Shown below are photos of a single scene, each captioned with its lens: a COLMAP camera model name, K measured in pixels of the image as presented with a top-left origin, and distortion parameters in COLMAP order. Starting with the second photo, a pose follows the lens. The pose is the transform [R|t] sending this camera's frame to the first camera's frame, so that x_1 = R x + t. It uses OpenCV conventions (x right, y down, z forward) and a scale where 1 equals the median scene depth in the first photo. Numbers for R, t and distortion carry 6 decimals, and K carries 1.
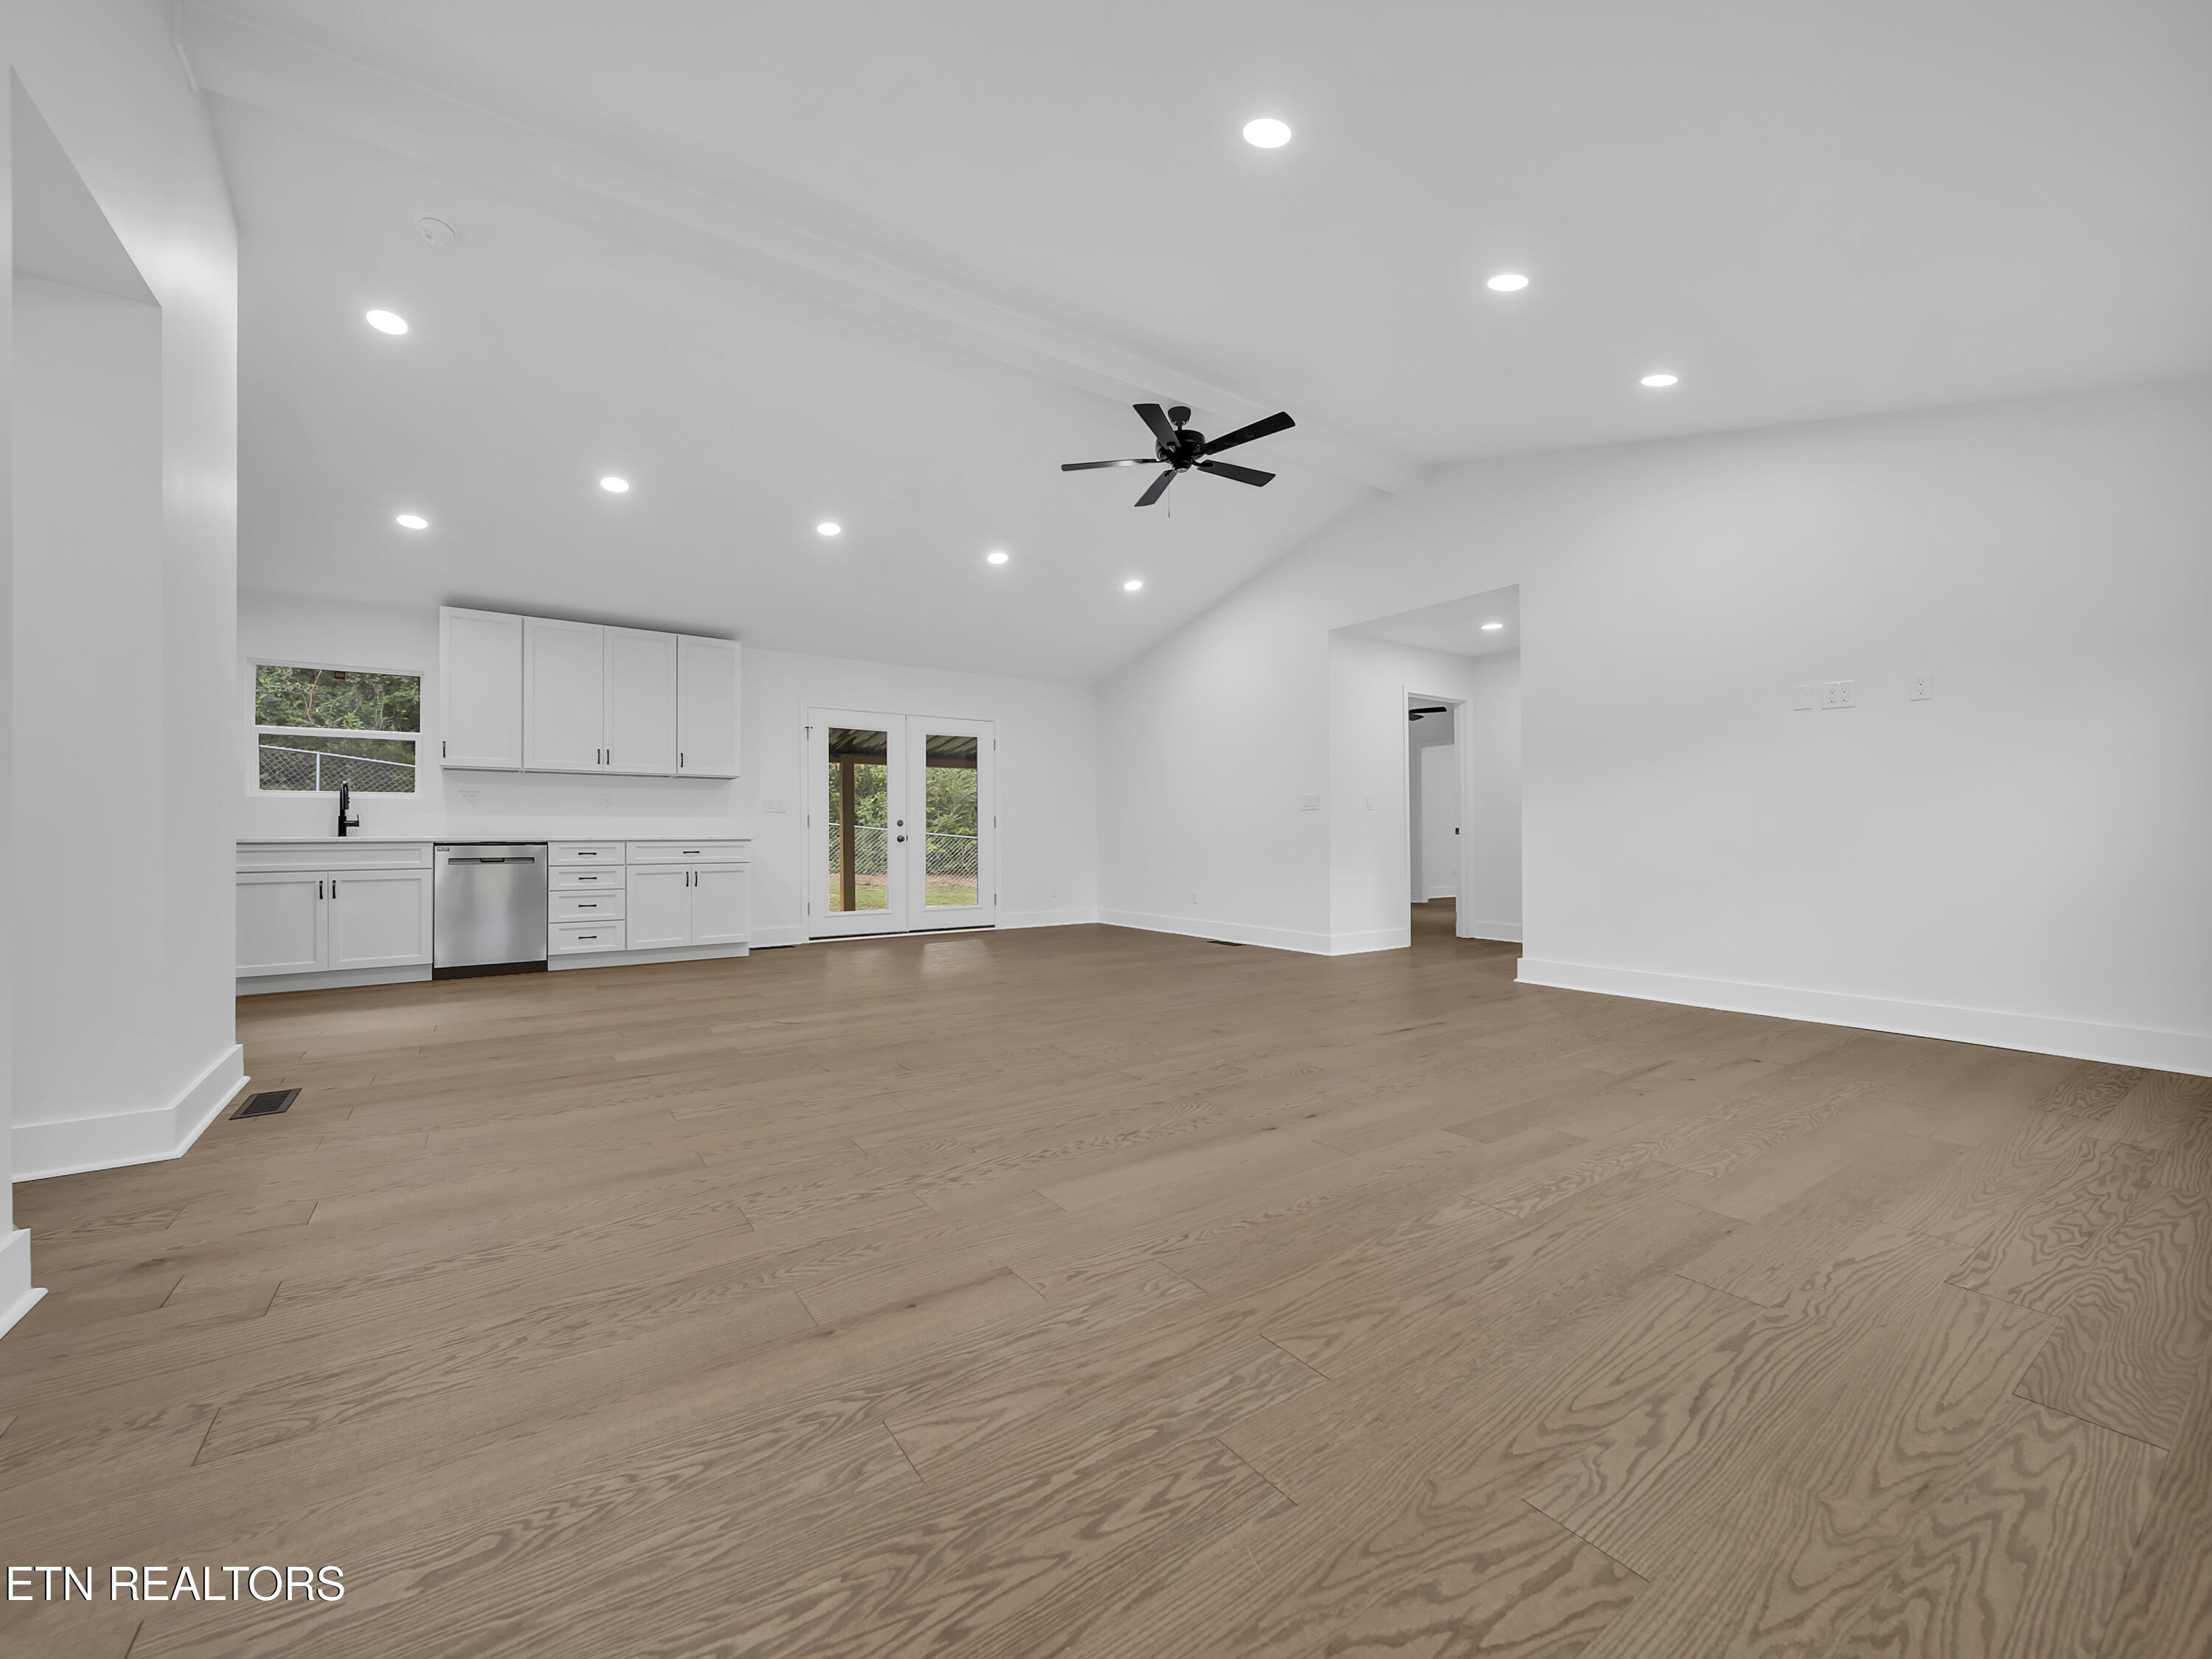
lens RADIAL K [[881.9, 0, 1106.5], [0, 881.9, 834.7], [0, 0, 1]] dist [0.001811, -0.000027]
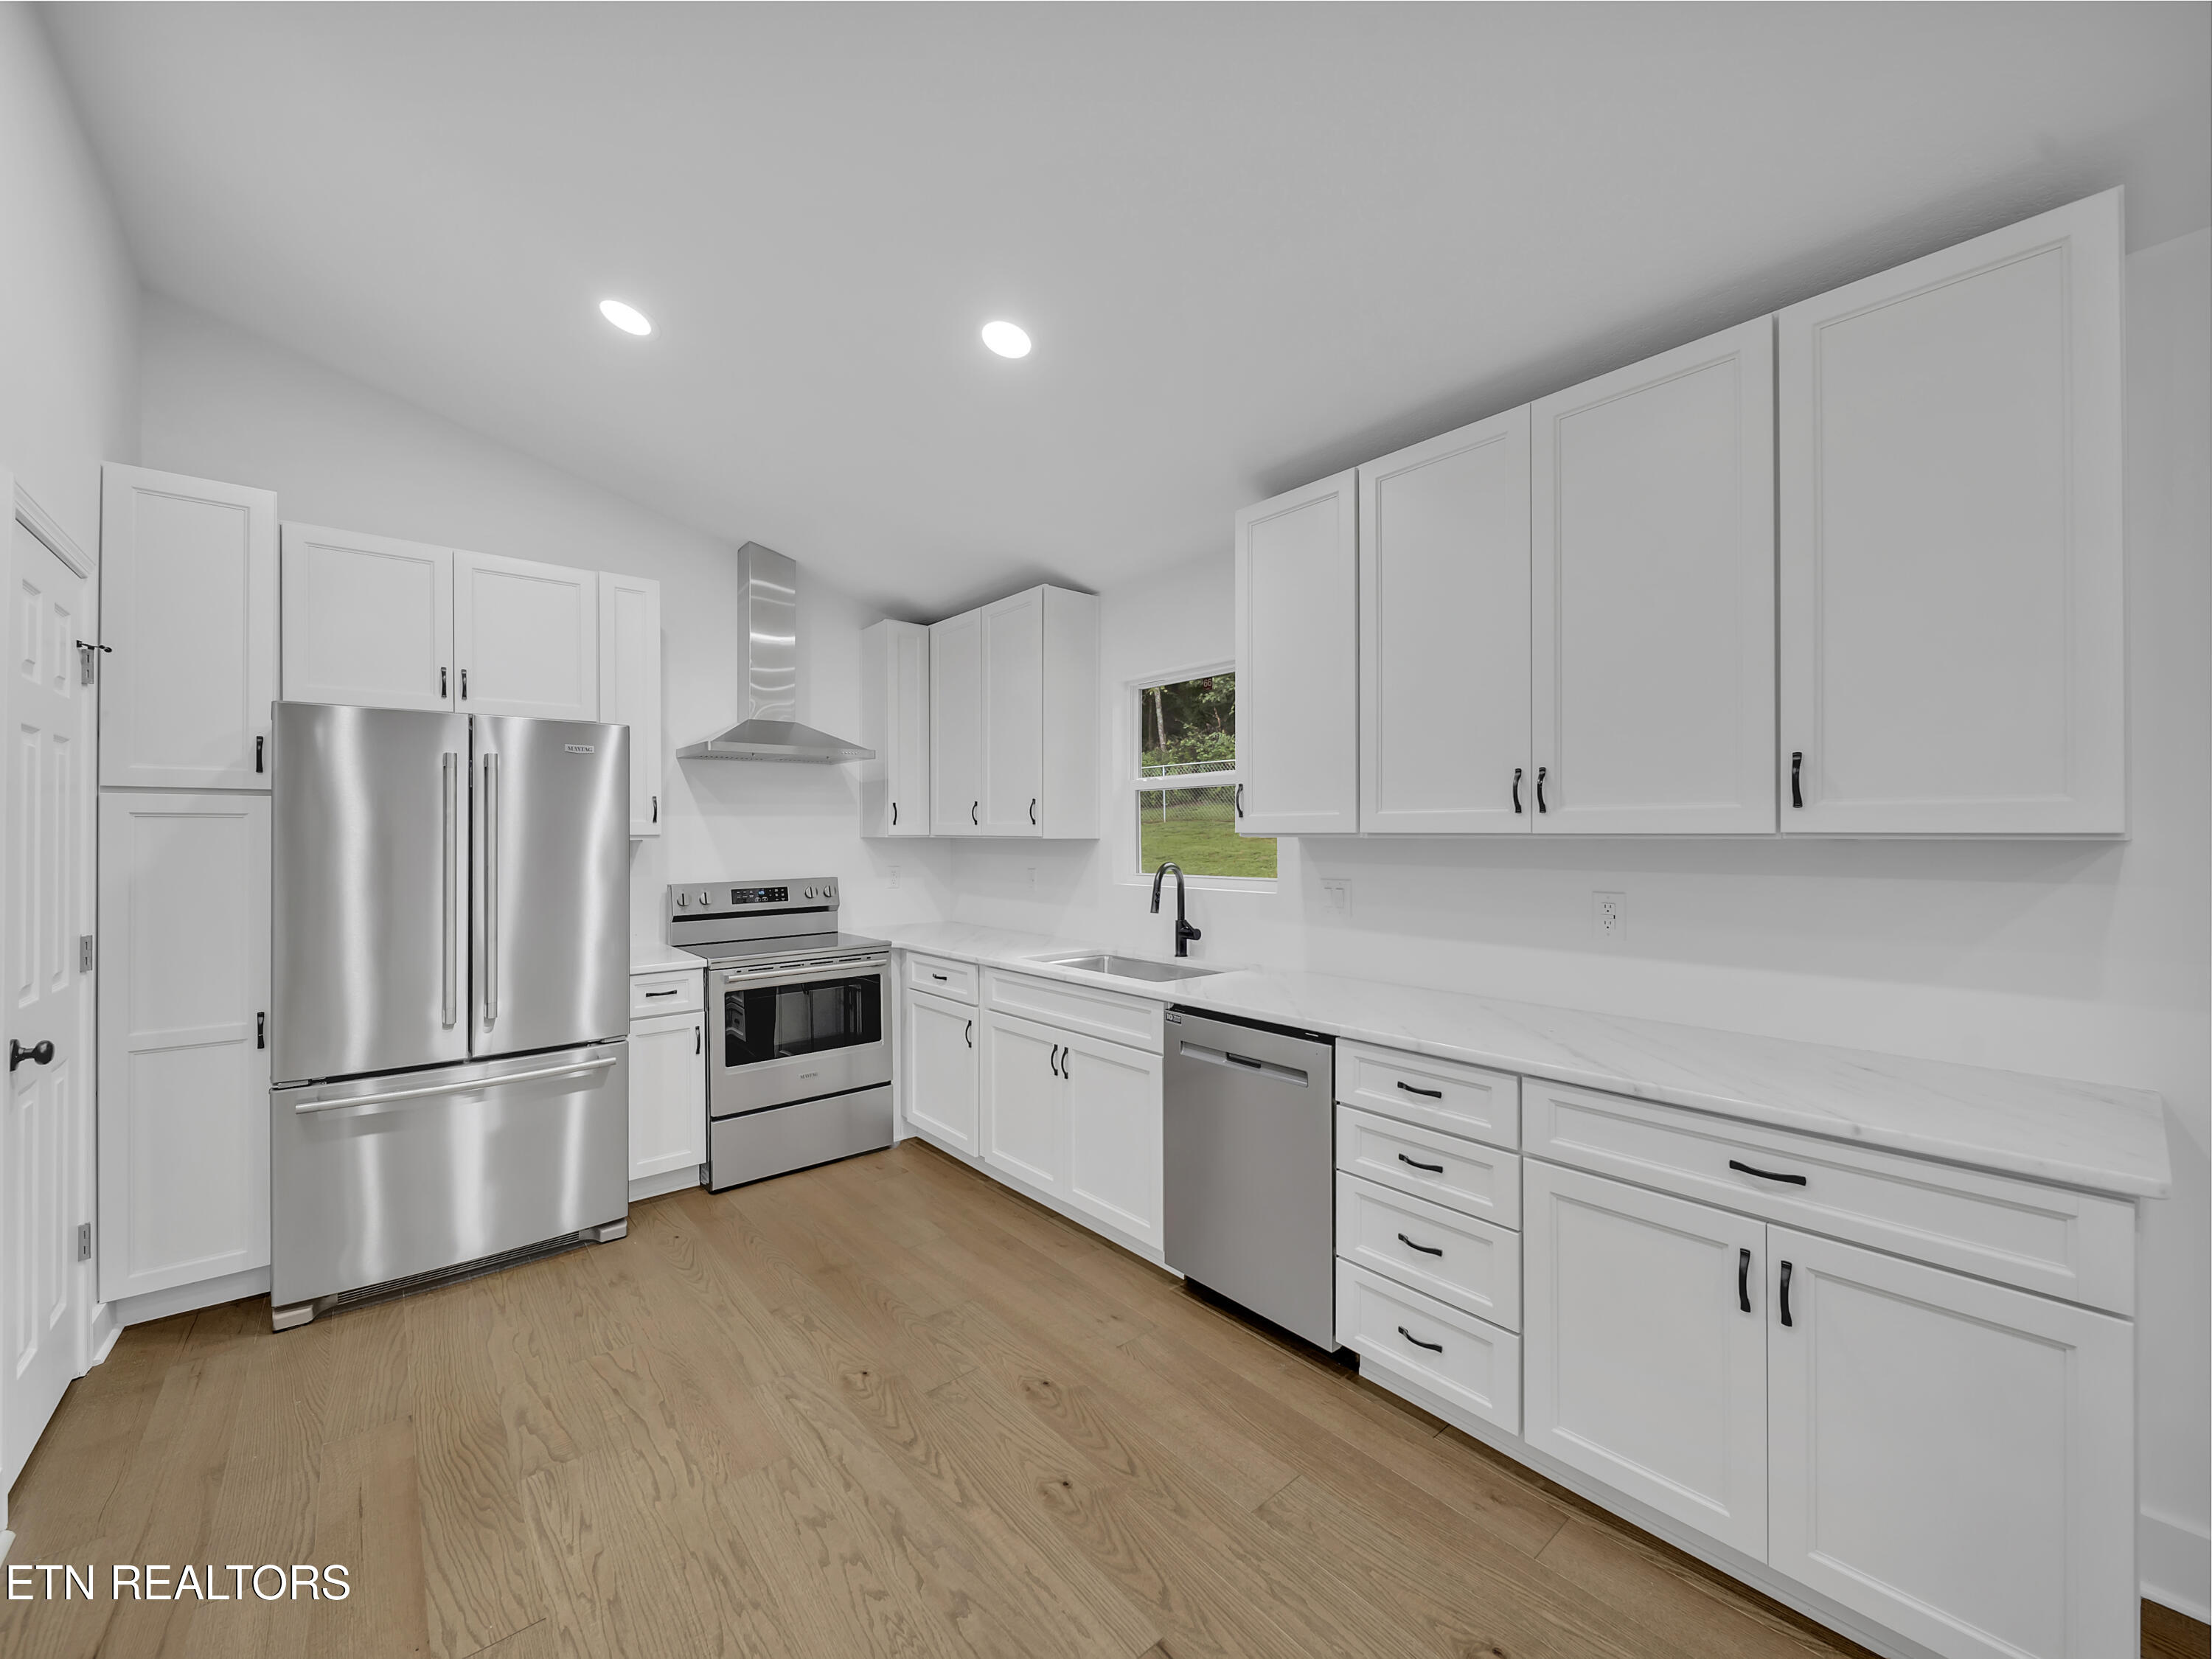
lens RADIAL K [[868.6, 0, 1106.0], [0, 868.6, 829.5], [0, 0, 1]] dist [-0.008077, -0.000070]
pose [[0.093416, -0.004705, -0.995616, -0.291417], [0.002684, 0.999986, -0.004474, -0.082164], [0.995624, -0.002254, 0.093428, 0.915216]]
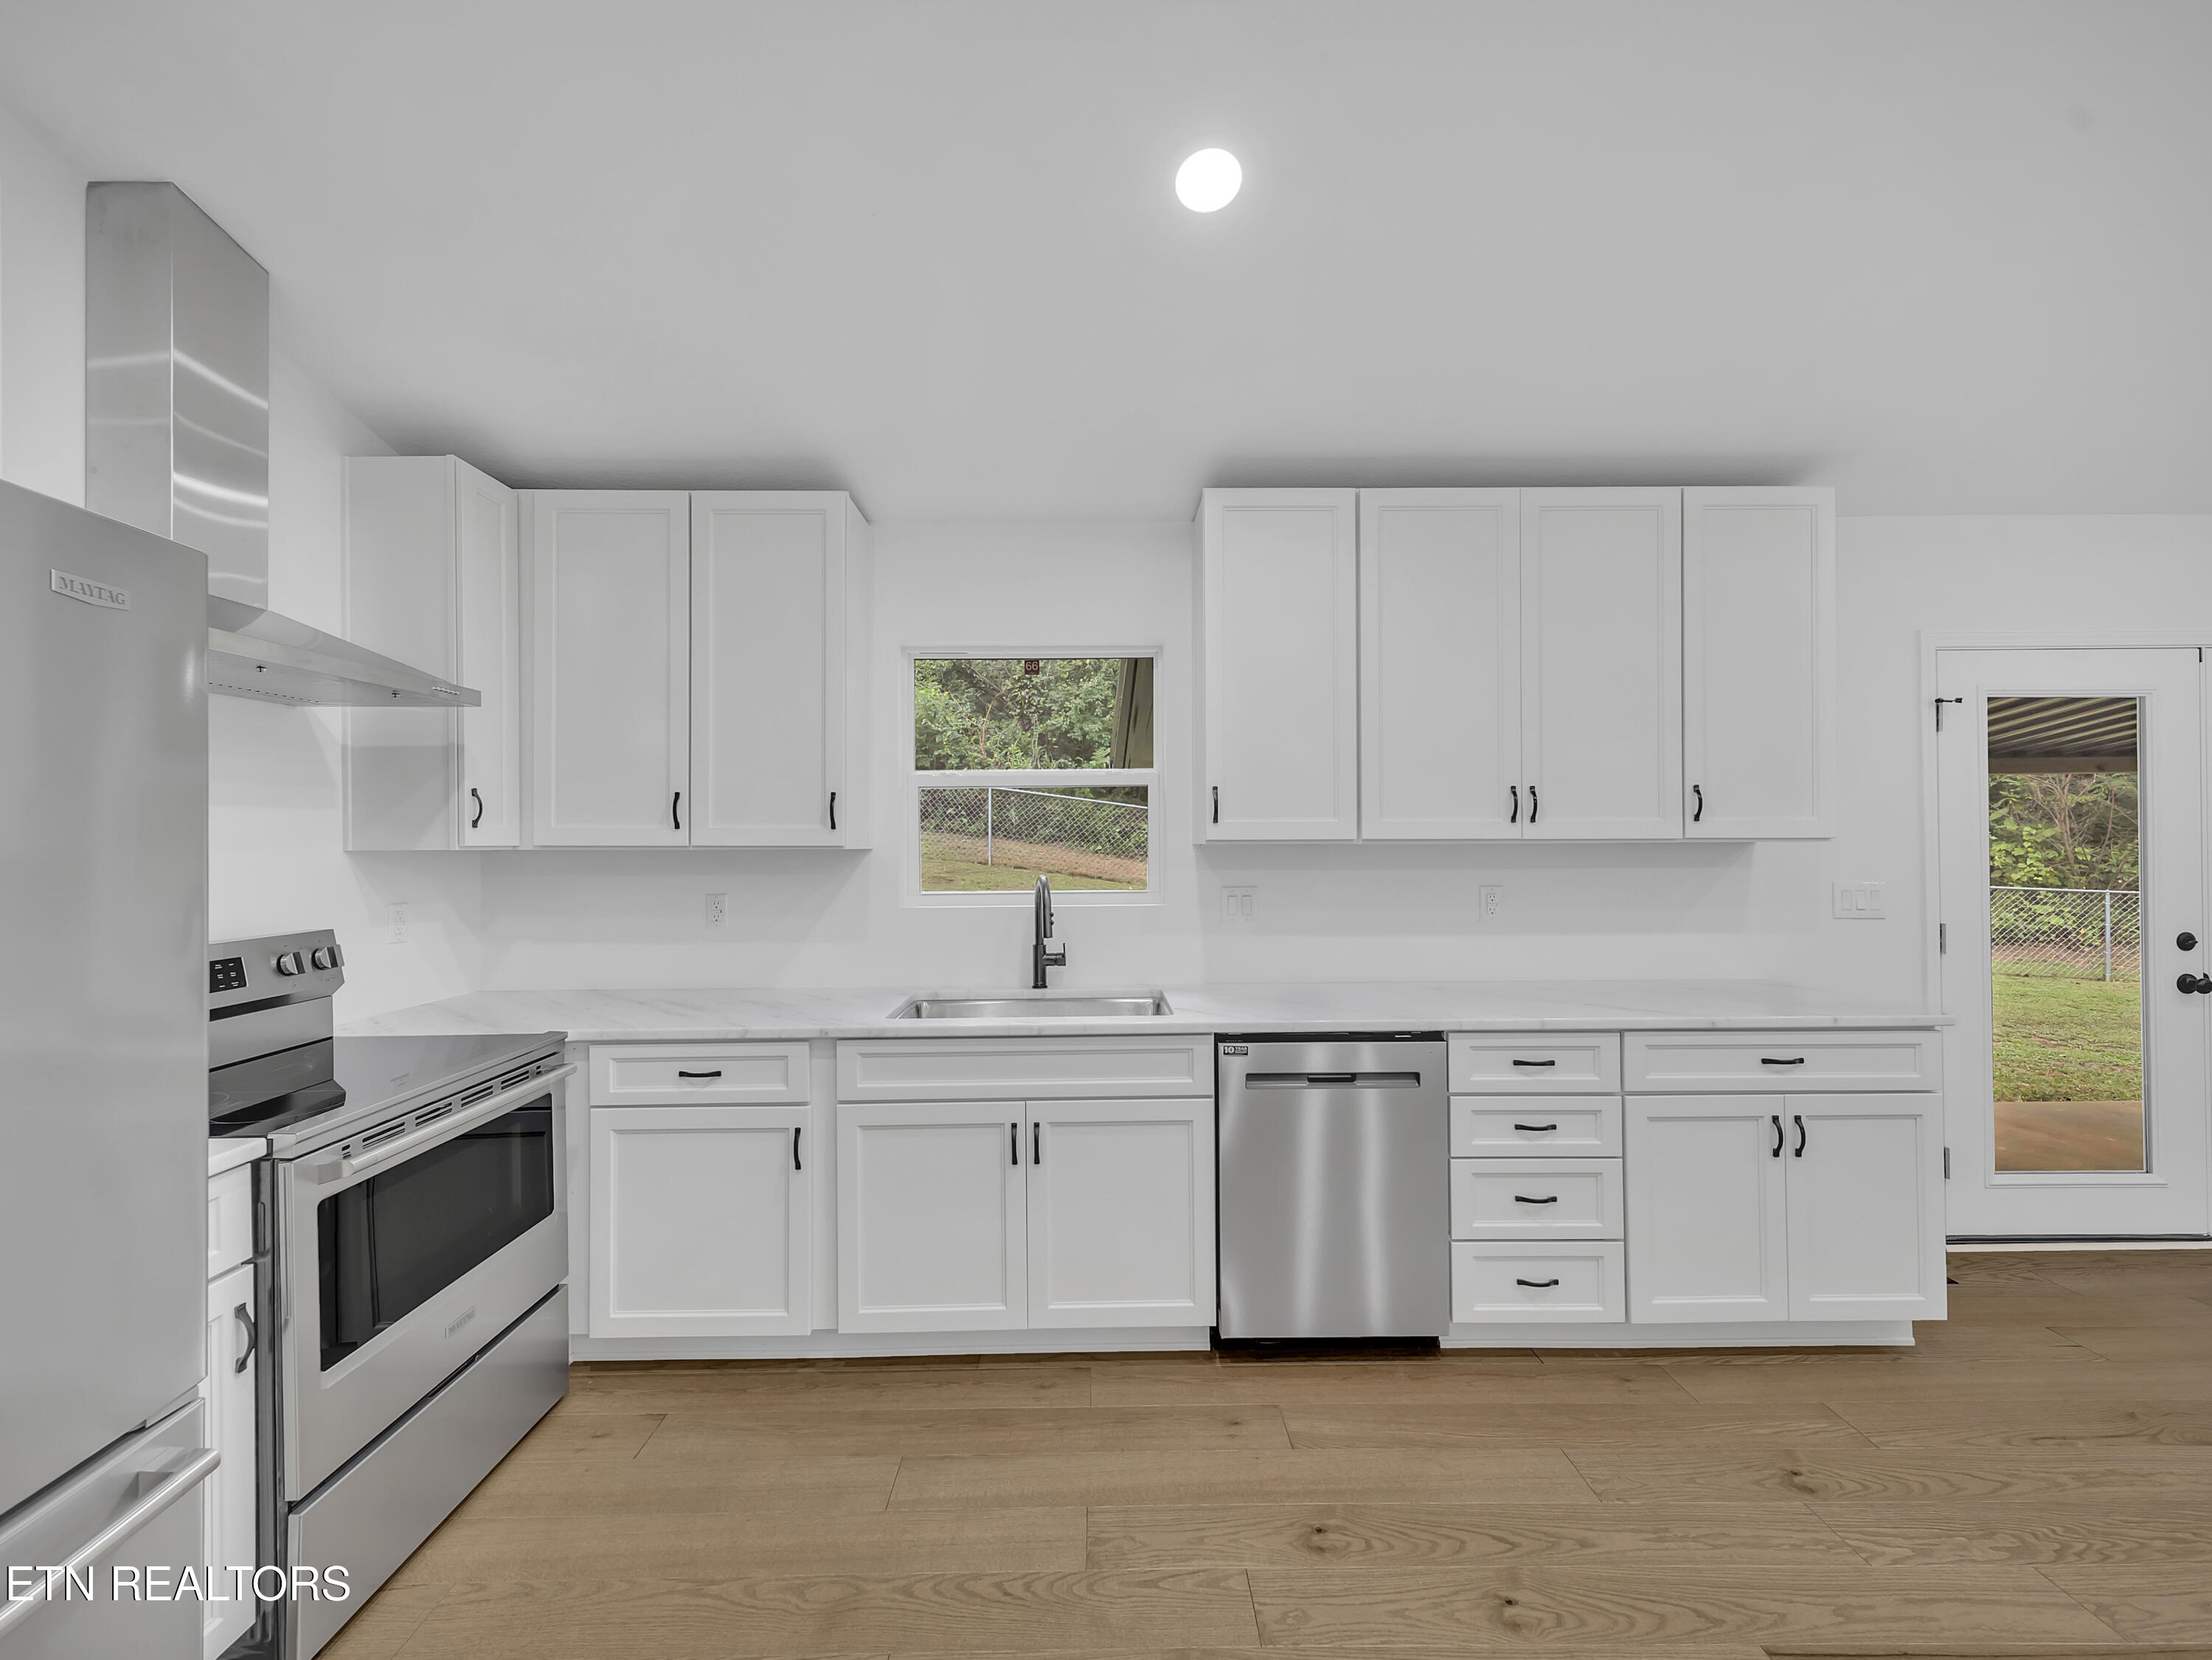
lens RADIAL K [[887.2, 0, 1098.2], [0, 887.2, 833.1], [0, 0, 1]] dist [0.005325, -0.000279]
pose [[0.823531, -0.008285, -0.567211, -0.564098], [0.005650, 0.999964, -0.006403, -0.083029], [0.567244, 0.002069, 0.823547, 0.617039]]
